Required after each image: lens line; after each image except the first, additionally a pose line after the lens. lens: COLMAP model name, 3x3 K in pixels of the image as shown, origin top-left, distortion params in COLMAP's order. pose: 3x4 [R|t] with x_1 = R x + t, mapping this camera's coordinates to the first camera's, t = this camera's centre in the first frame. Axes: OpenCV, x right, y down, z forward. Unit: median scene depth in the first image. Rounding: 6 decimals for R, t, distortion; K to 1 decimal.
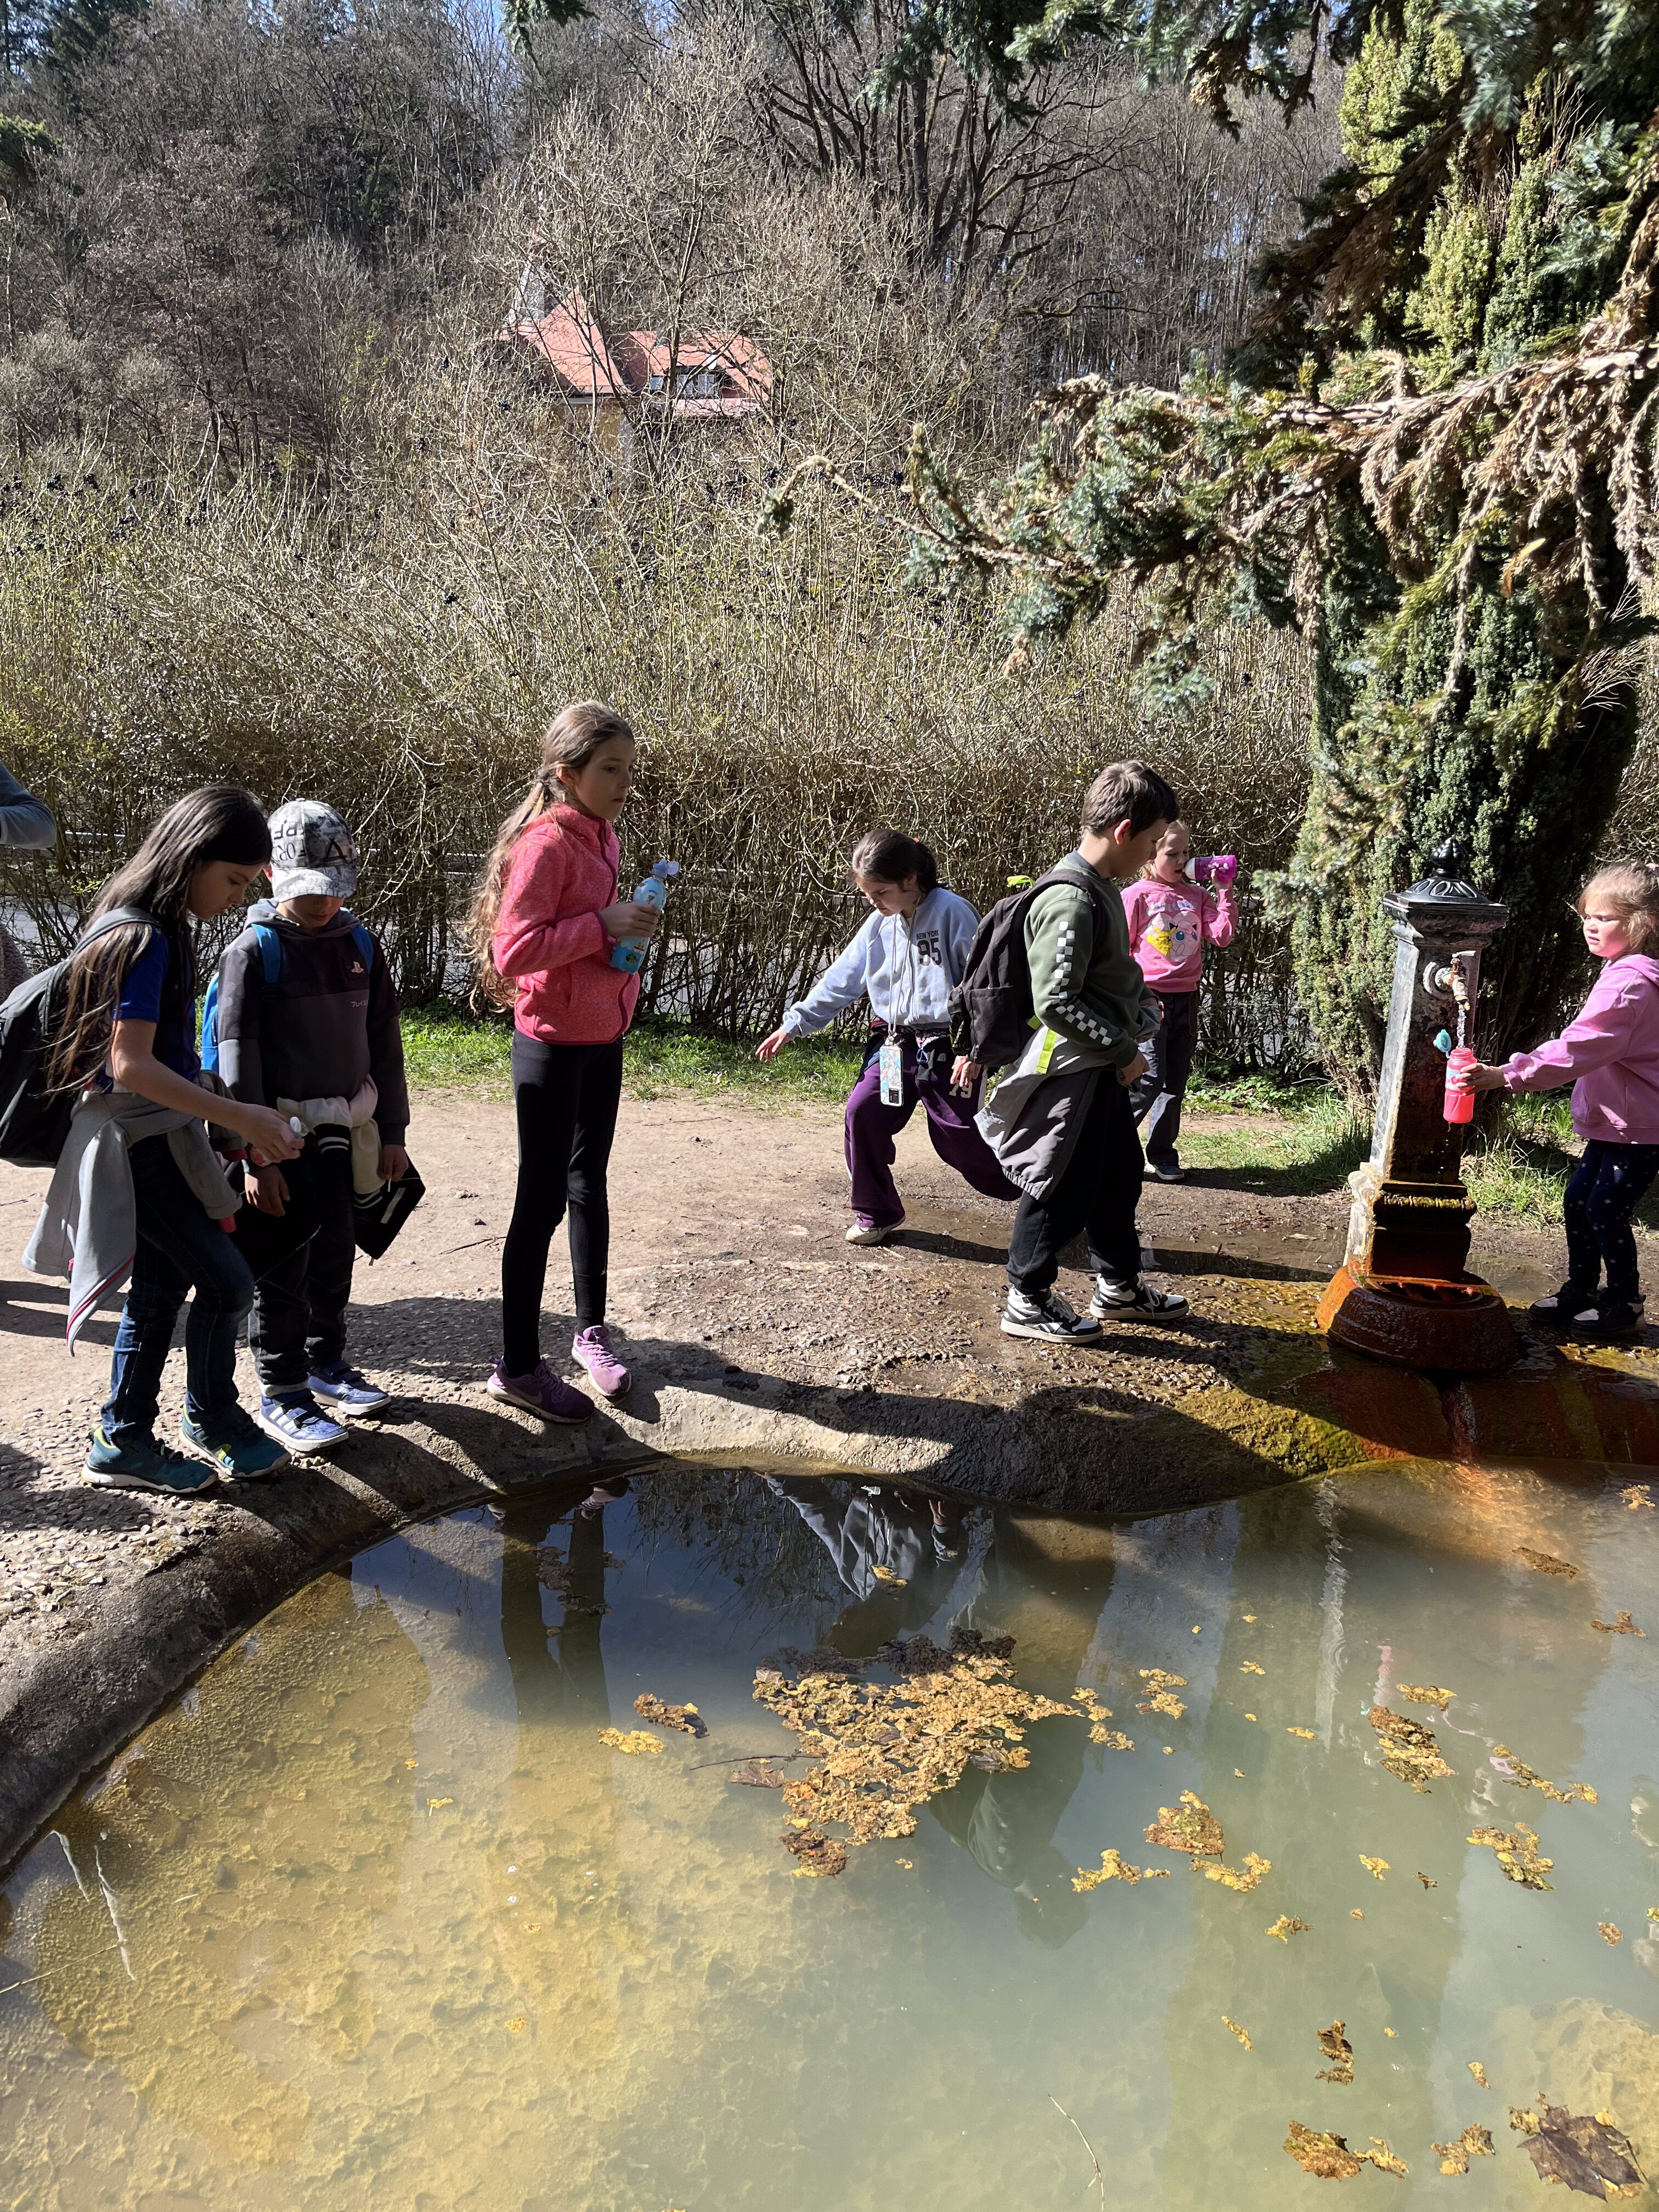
lens RADIAL K [[1688.3, 0, 834.0], [0, 1688.3, 1100.3], [0, 0, 1]] dist [0.081797, -0.104163]
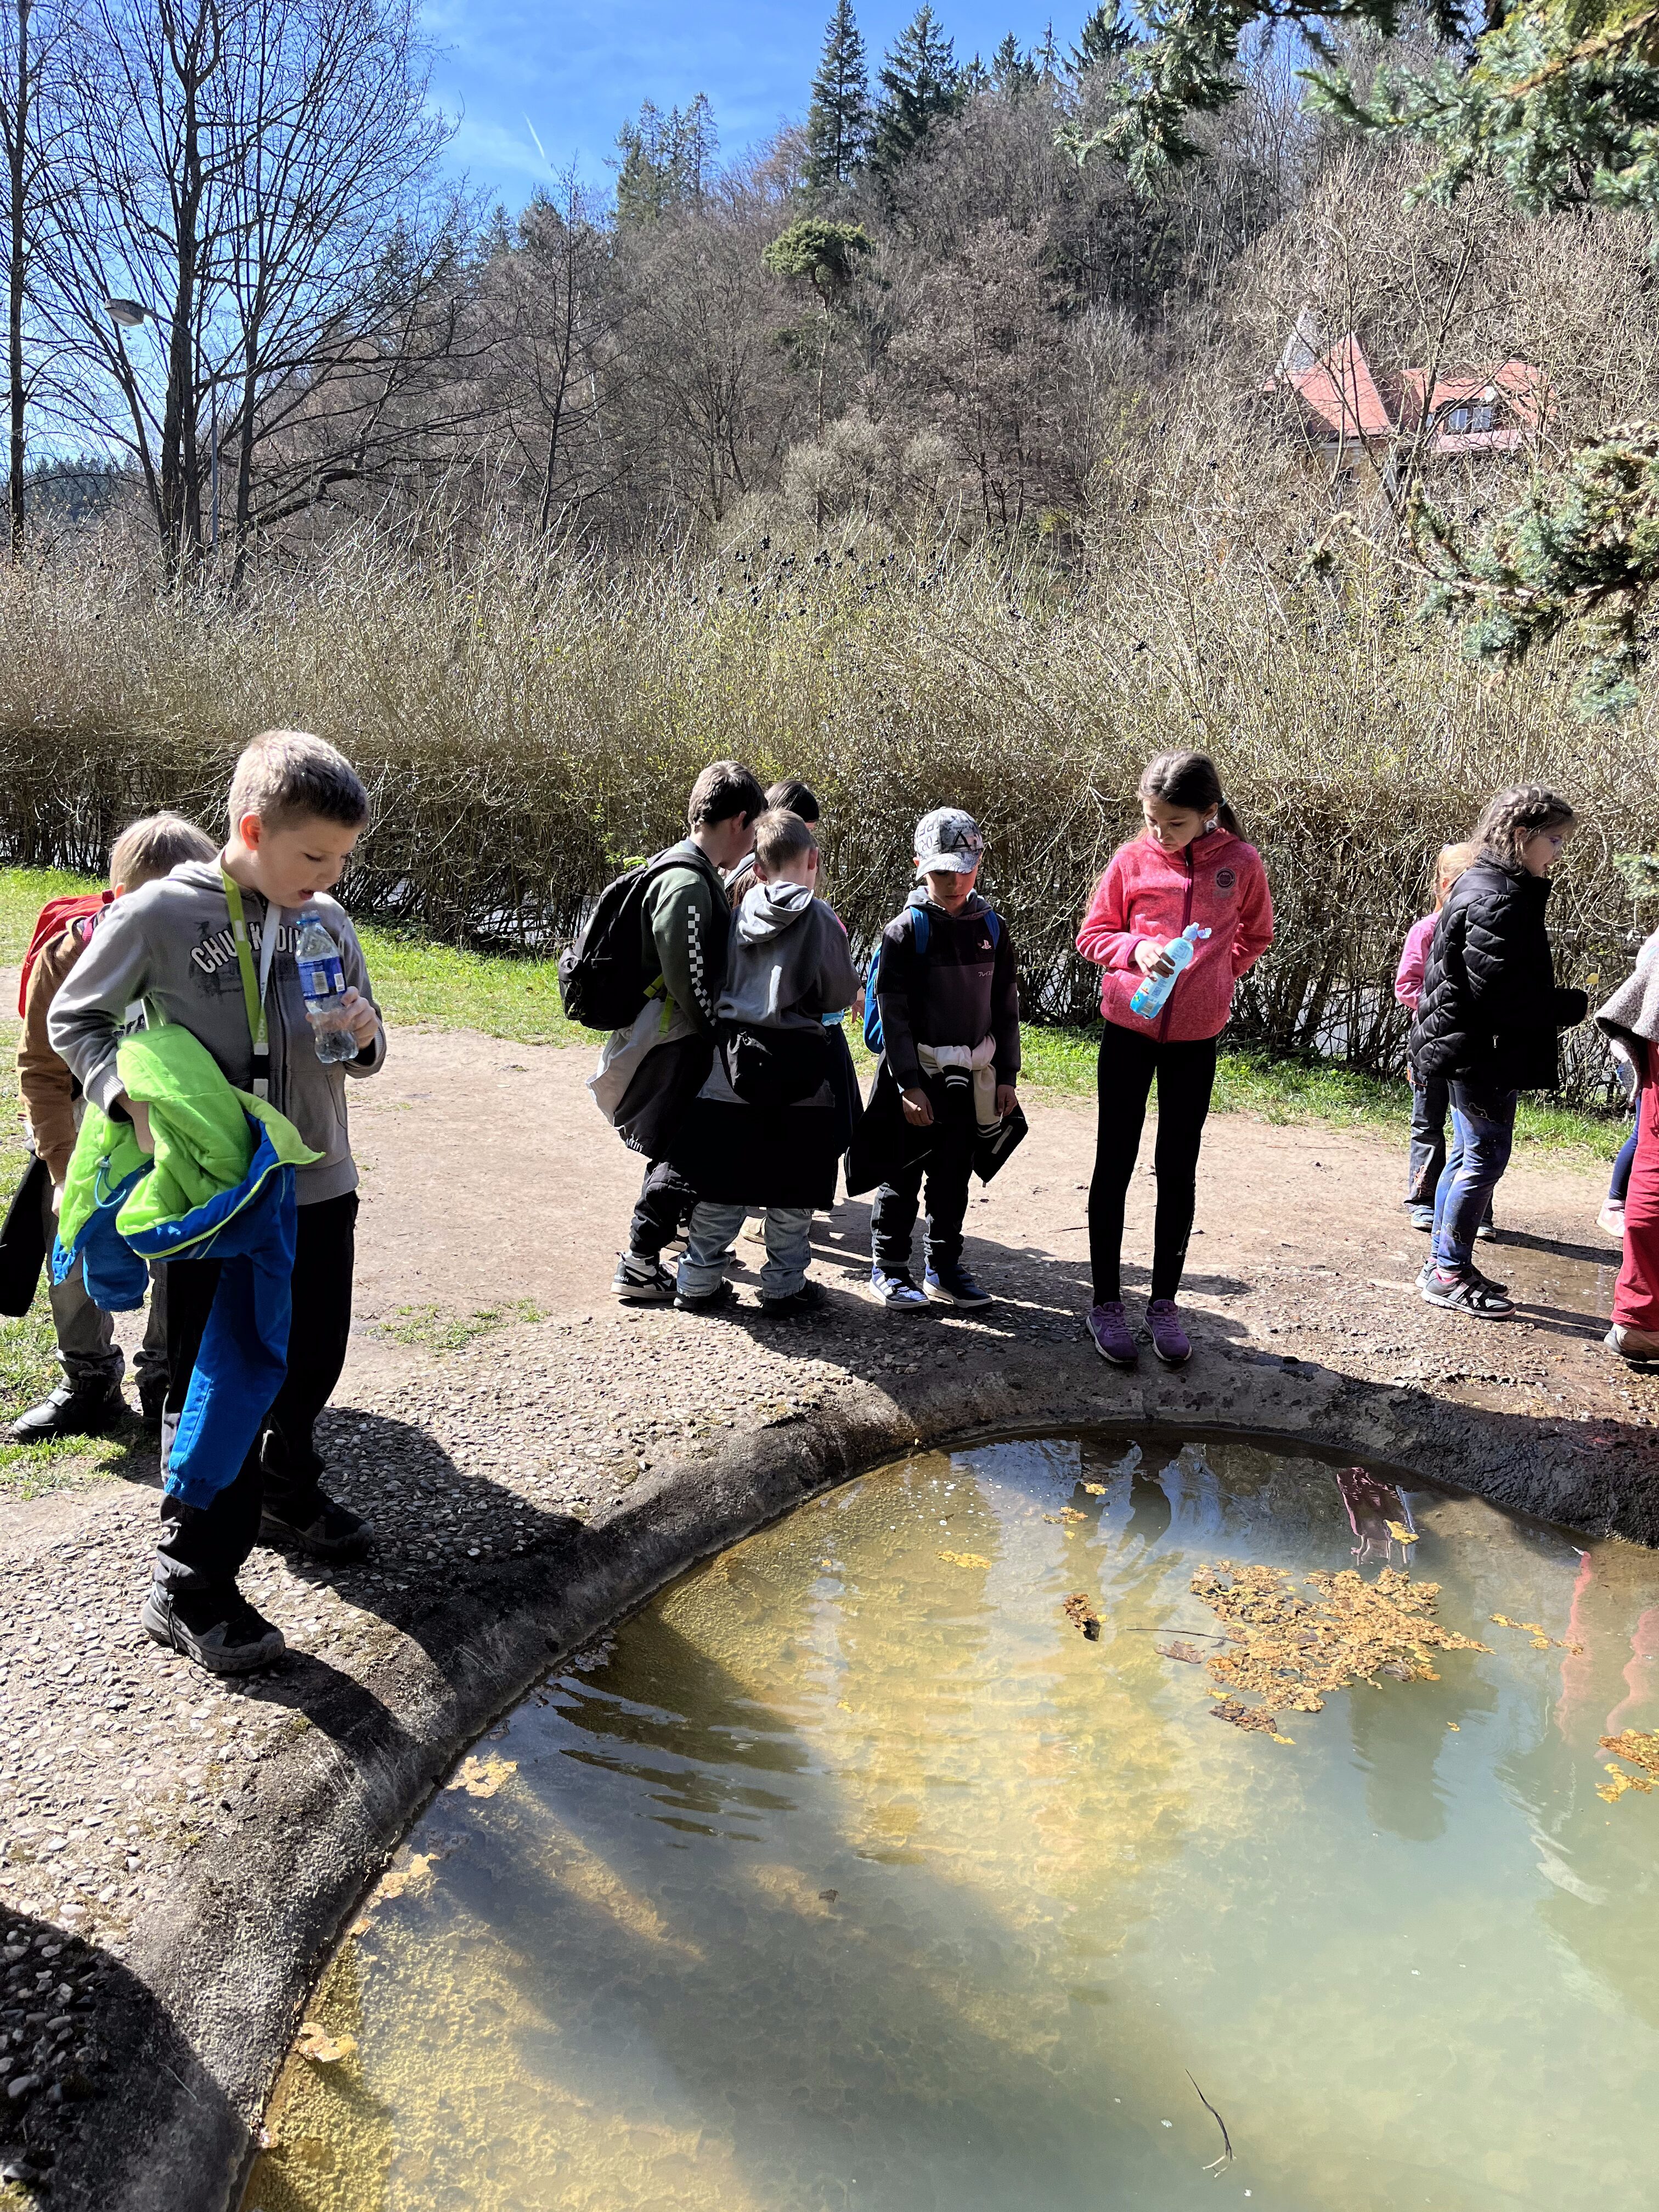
lens RADIAL K [[1725.5, 0, 829.5], [0, 1725.5, 1106.0], [0, 0, 1]] dist [0.015846, -0.002333]
pose [[0.914706, 0.083606, -0.395377, 0.083371], [-0.094568, 0.995484, -0.008279, 0.034885], [0.392899, 0.044963, 0.918482, -0.101842]]
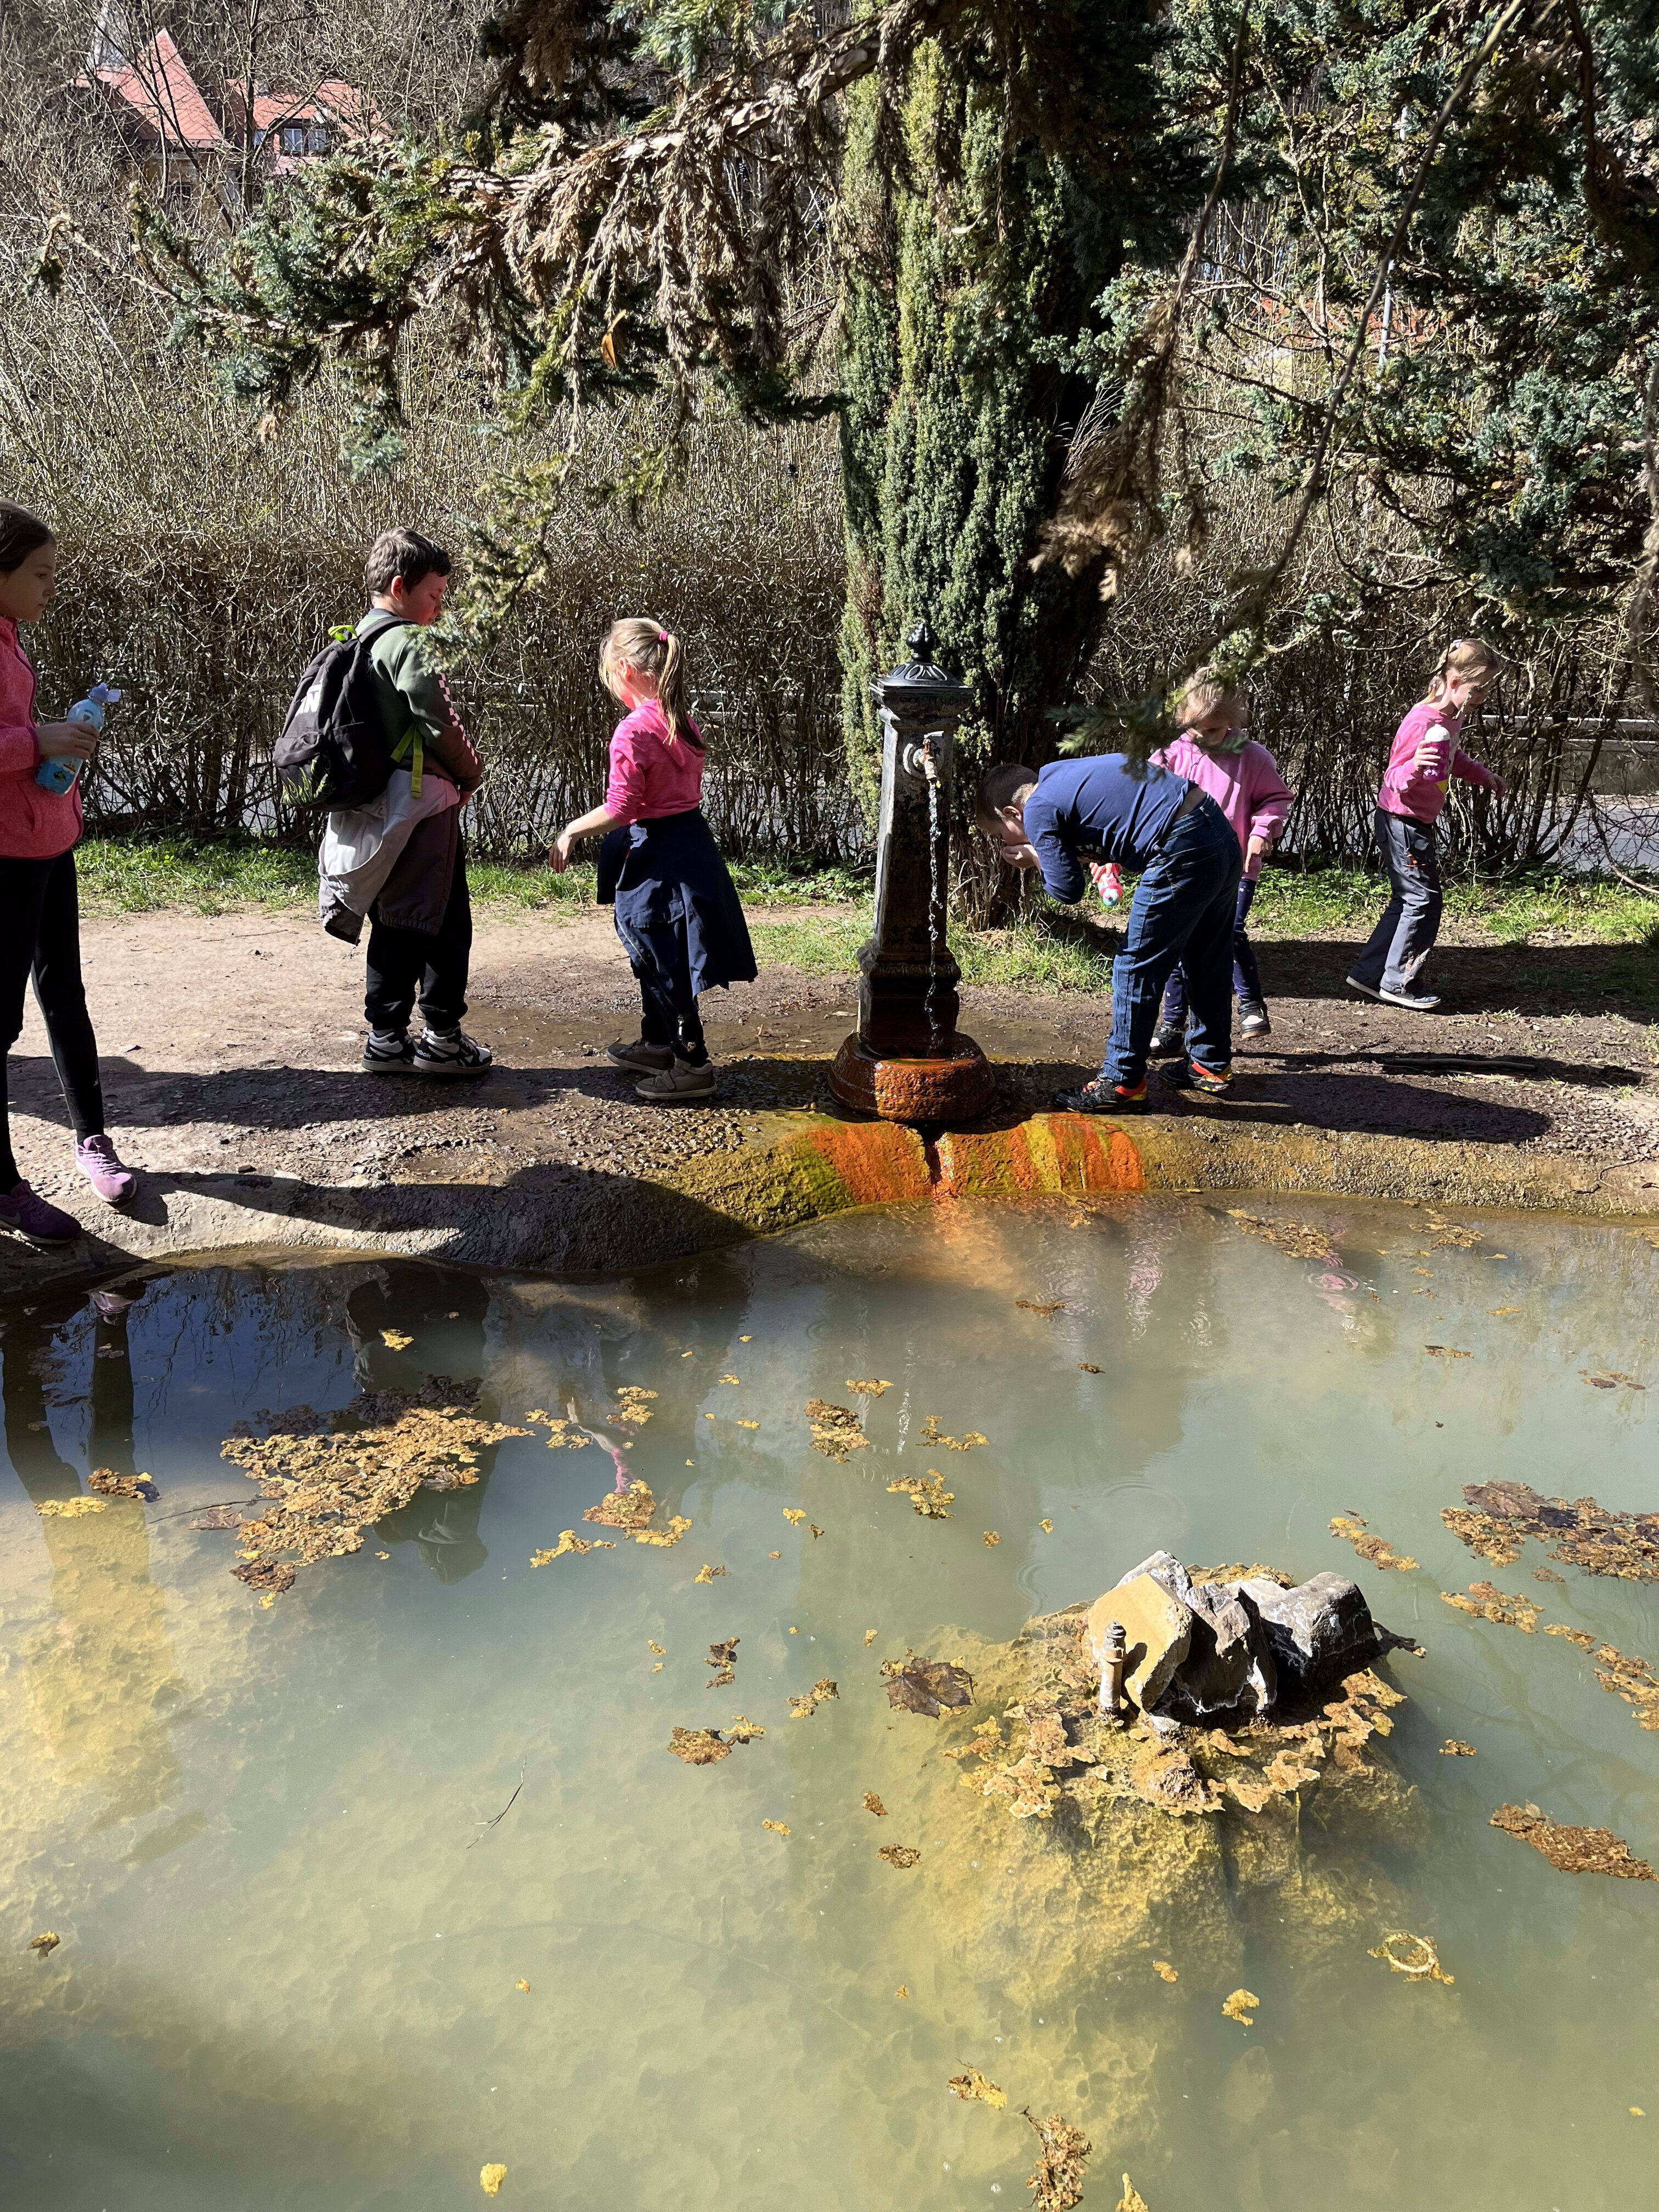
lens RADIAL K [[1690.3, 0, 887.6], [0, 1690.3, 1134.4], [0, 0, 1]] dist [0.035028, -0.032813]
pose [[0.977114, -0.077586, 0.198061, 0.108491], [0.052091, 0.990034, 0.130840, 0.023291], [-0.206239, -0.117529, 0.971418, -0.059813]]
